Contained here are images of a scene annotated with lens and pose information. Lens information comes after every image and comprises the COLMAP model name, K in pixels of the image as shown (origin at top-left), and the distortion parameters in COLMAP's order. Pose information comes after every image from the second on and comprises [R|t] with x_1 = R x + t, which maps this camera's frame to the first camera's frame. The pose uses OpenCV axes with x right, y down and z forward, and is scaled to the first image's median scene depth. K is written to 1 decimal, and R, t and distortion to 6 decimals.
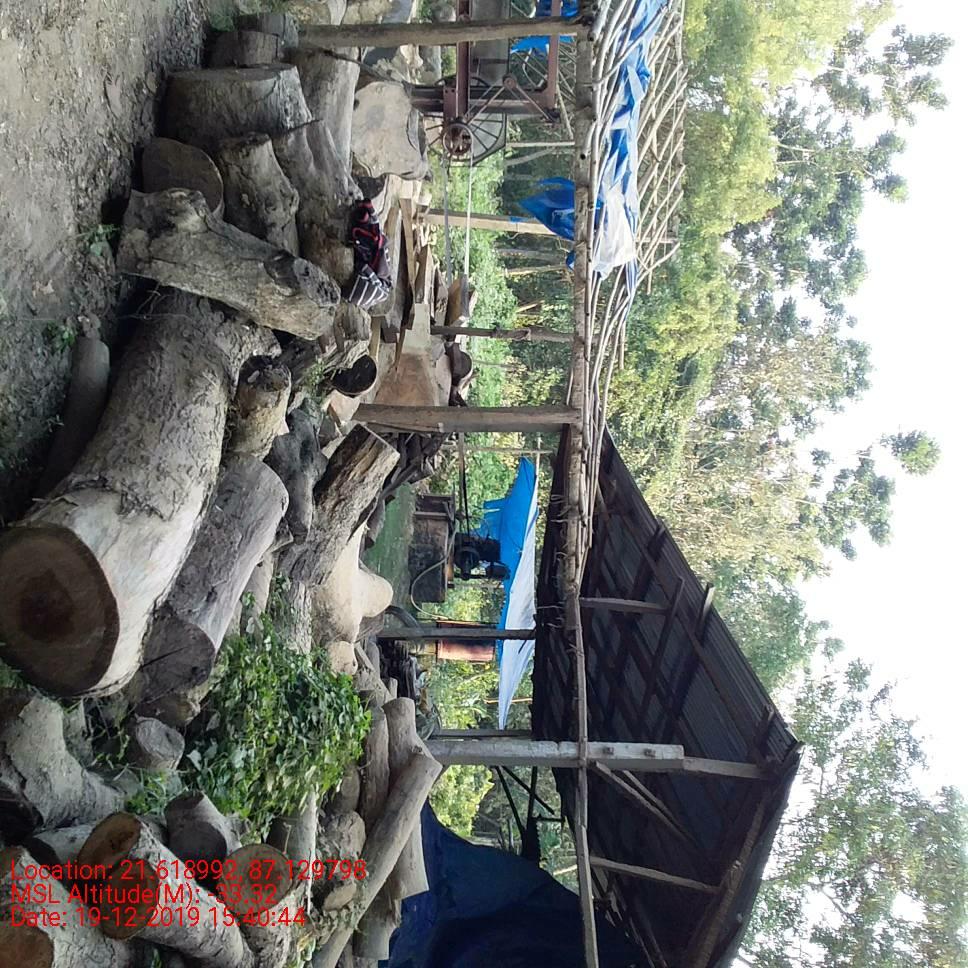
lens RADIAL K [[1153.5, 0, 471.0], [0, 1153.5, 483.6], [0, 0, 1]] dist [0.097497, -0.200565]
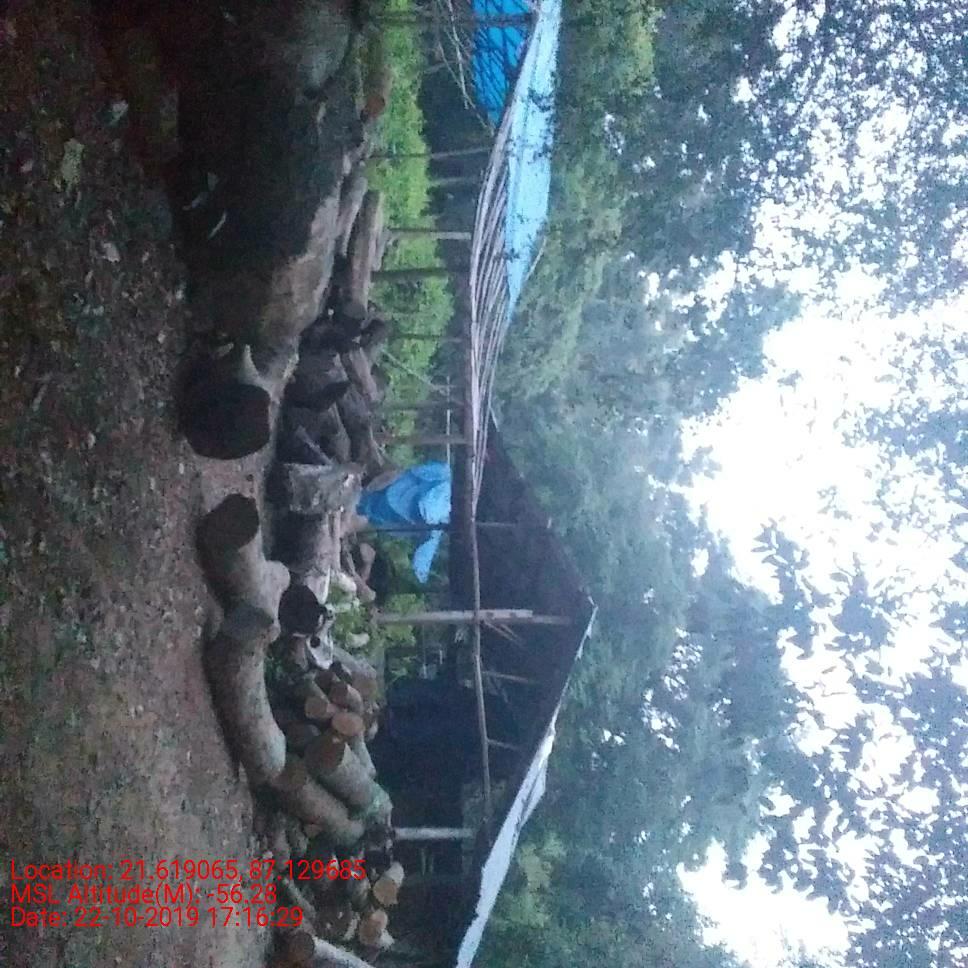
lens RADIAL K [[1199.4, 0, 451.6], [0, 1199.4, 504.8], [0, 0, 1]] dist [0.098005, -0.207123]
pose [[0.997888, -0.039029, 0.051920, -0.032529], [0.029354, 0.984036, 0.175535, -0.261500], [-0.057942, -0.173640, 0.983103, -0.786244]]
